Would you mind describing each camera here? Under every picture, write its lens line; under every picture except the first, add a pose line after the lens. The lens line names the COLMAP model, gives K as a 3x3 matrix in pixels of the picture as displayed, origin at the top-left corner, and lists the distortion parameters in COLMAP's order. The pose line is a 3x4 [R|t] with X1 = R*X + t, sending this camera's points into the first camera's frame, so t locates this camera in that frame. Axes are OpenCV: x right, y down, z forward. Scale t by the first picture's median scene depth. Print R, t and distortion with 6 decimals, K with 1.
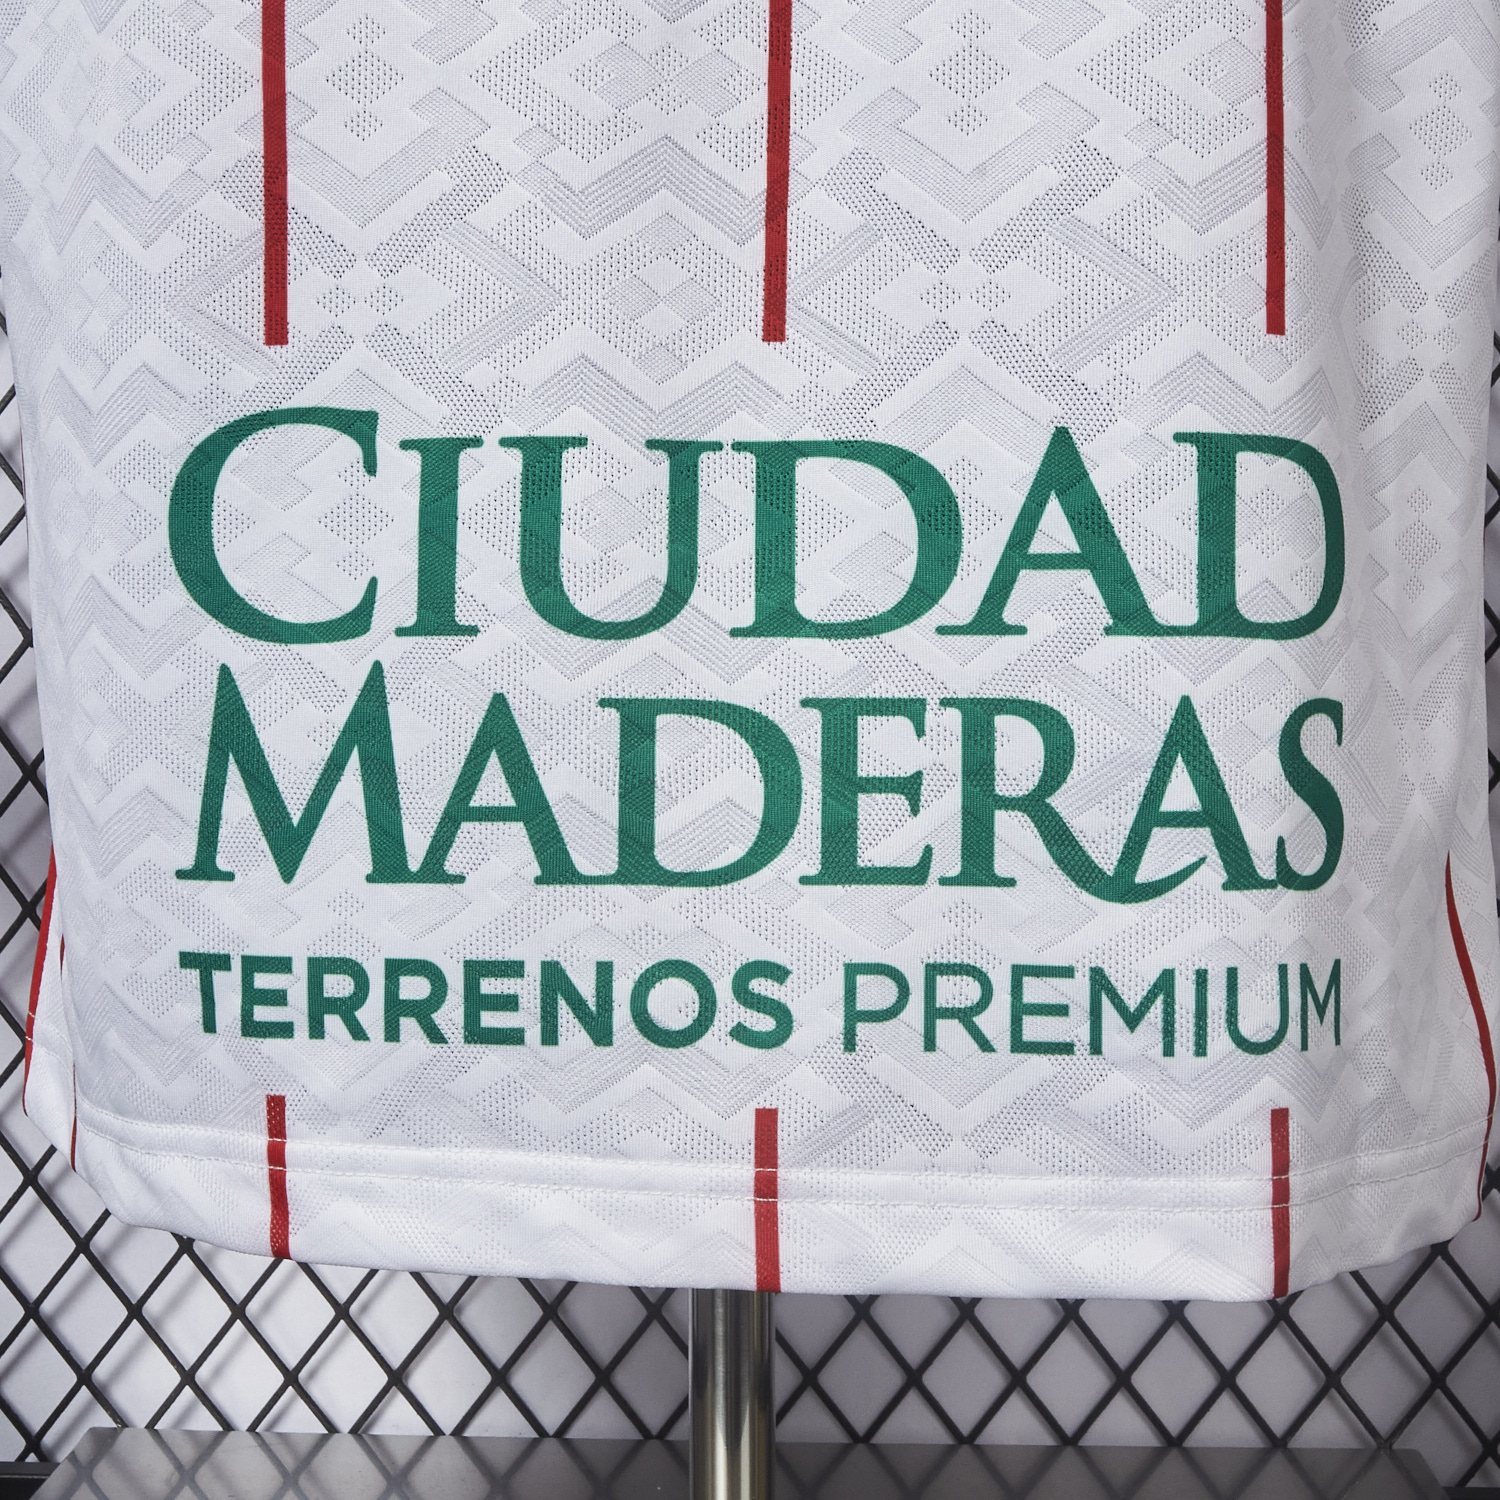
lens RADIAL K [[2932.8, 0, 774.2], [0, 2932.8, 749.5], [0, 0, 1]] dist [0.088029, -0.357704]
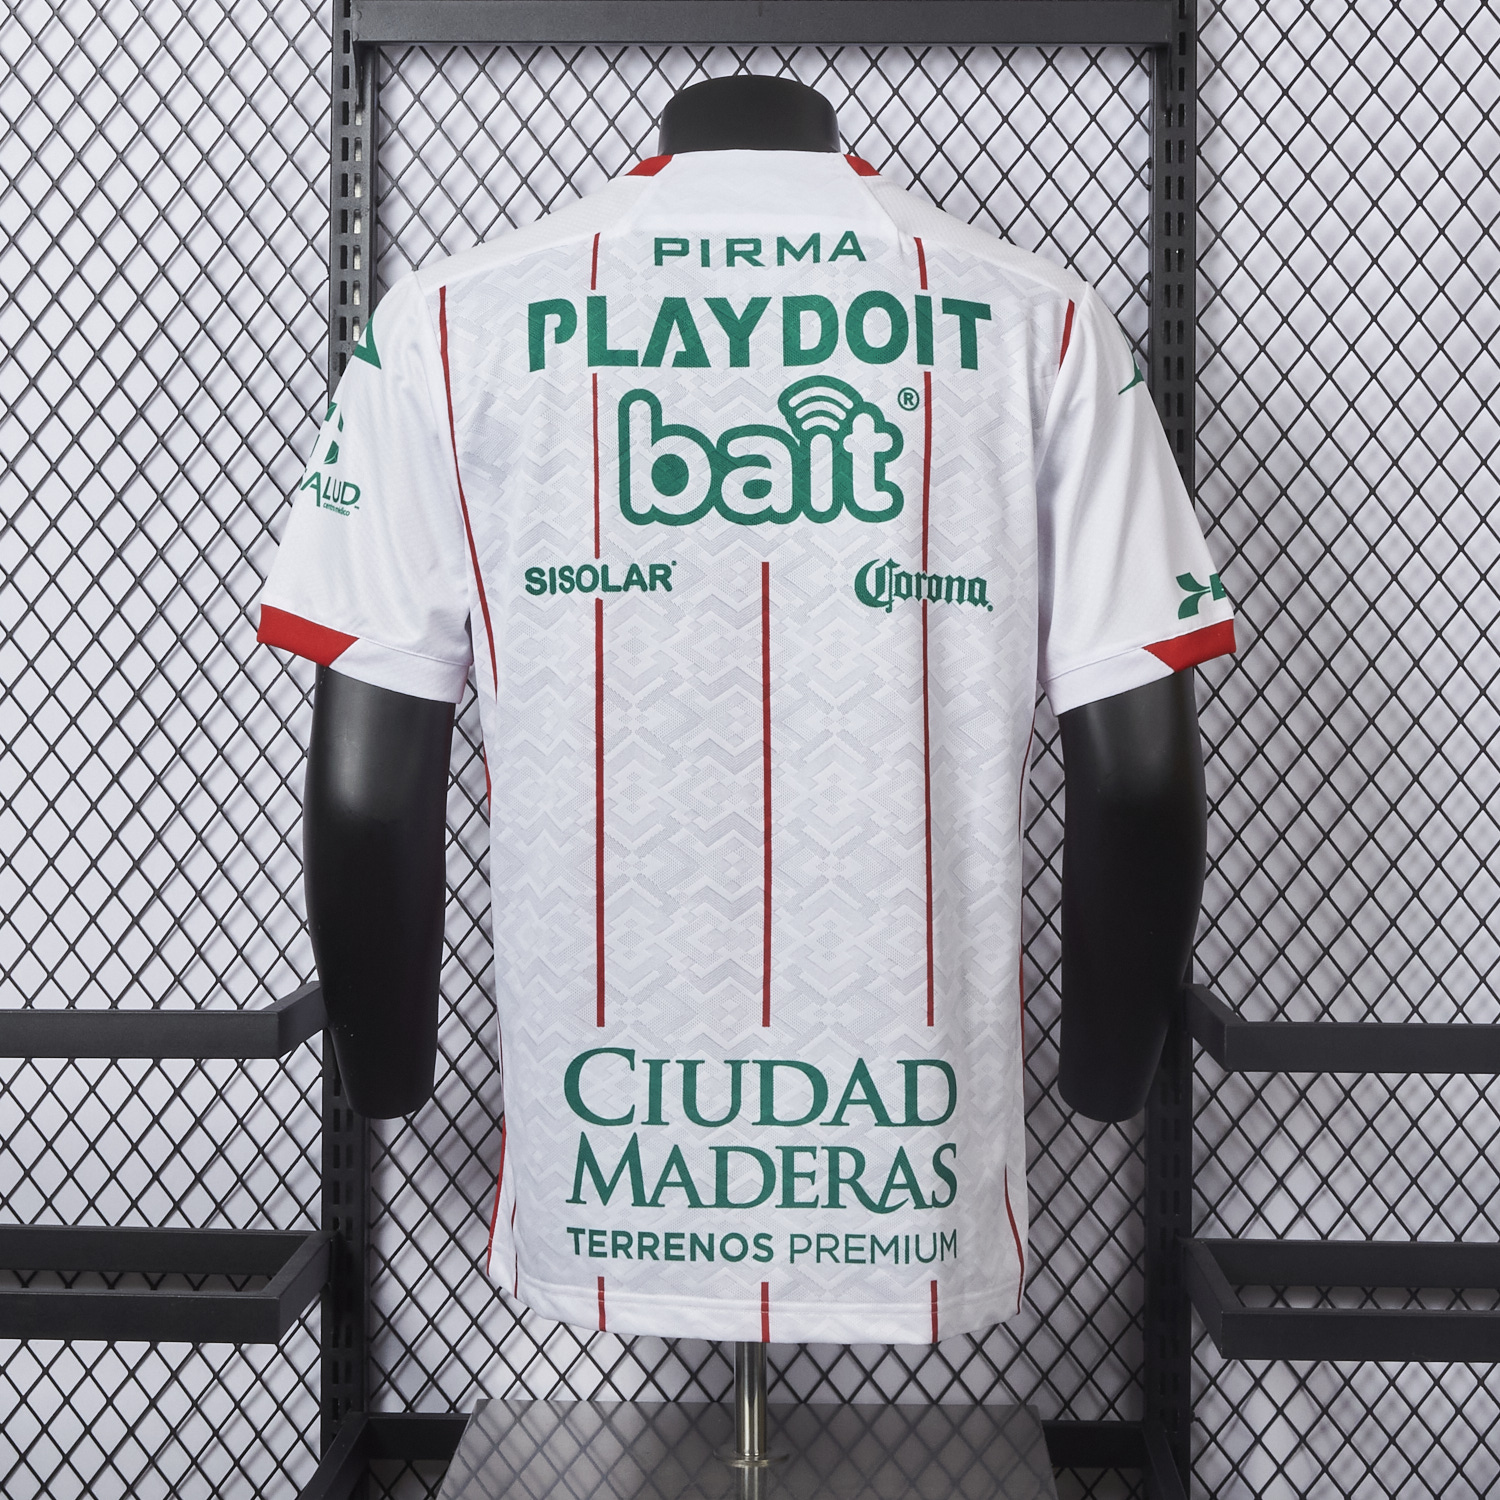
lens RADIAL K [[3054.4, 0, 749.9], [0, 3054.4, 699.8], [0, 0, 1]] dist [-0.021660, 0.310237]
pose [[0.999991, -0.004133, -0.001324, -0.011197], [0.004105, 0.999777, -0.020702, -0.411682], [0.001409, 0.020696, 0.999785, -2.158014]]
